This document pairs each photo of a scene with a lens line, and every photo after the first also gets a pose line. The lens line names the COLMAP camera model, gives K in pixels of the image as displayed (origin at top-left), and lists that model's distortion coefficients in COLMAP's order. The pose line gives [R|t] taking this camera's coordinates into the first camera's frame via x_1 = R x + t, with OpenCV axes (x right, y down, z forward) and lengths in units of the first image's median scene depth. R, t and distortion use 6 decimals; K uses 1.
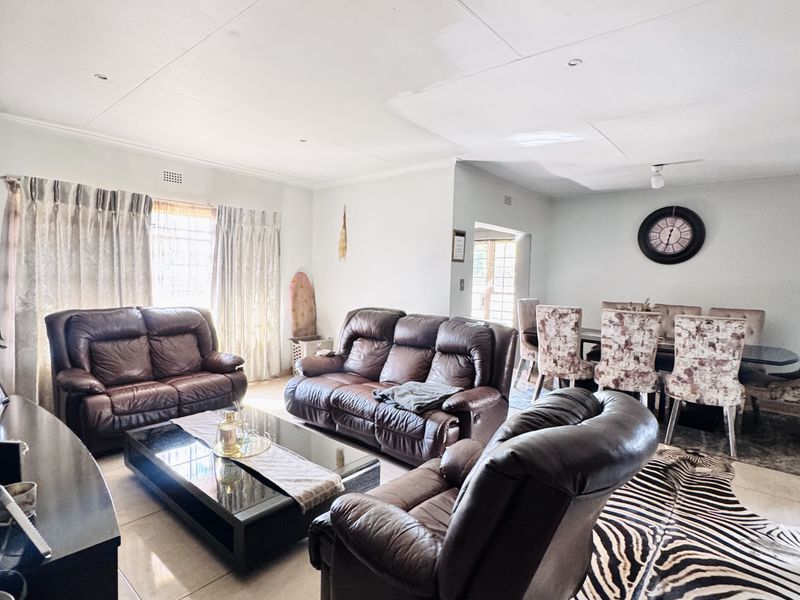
lens RADIAL K [[429.6, 0, 400.0], [0, 429.6, 300.0], [0, 0, 1]] dist [-0.005401, 0.000883]
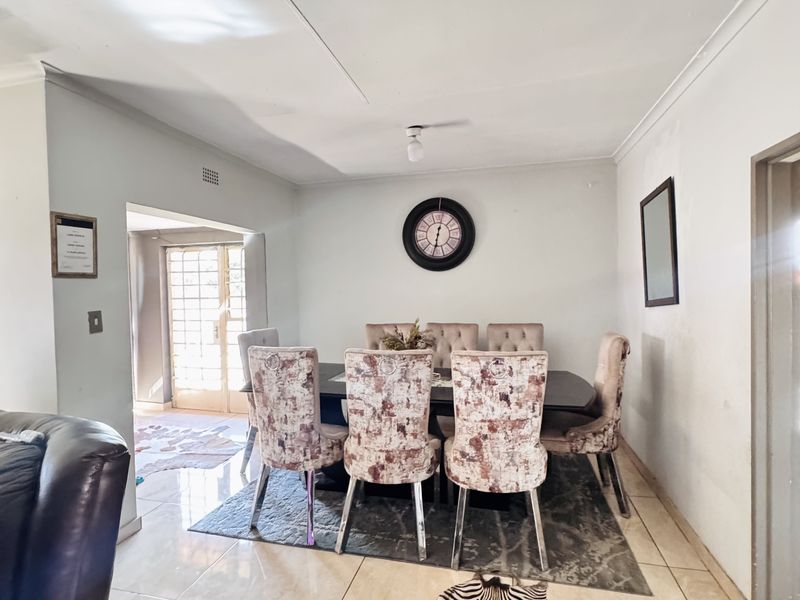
lens RADIAL K [[429.6, 0, 400.0], [0, 429.6, 300.0], [0, 0, 1]] dist [-0.005401, 0.000883]
pose [[0.896438, -0.056903, 0.439500, 0.291756], [0.070259, 0.997428, -0.014167, -0.033574], [-0.437564, 0.043579, 0.898131, 0.446869]]
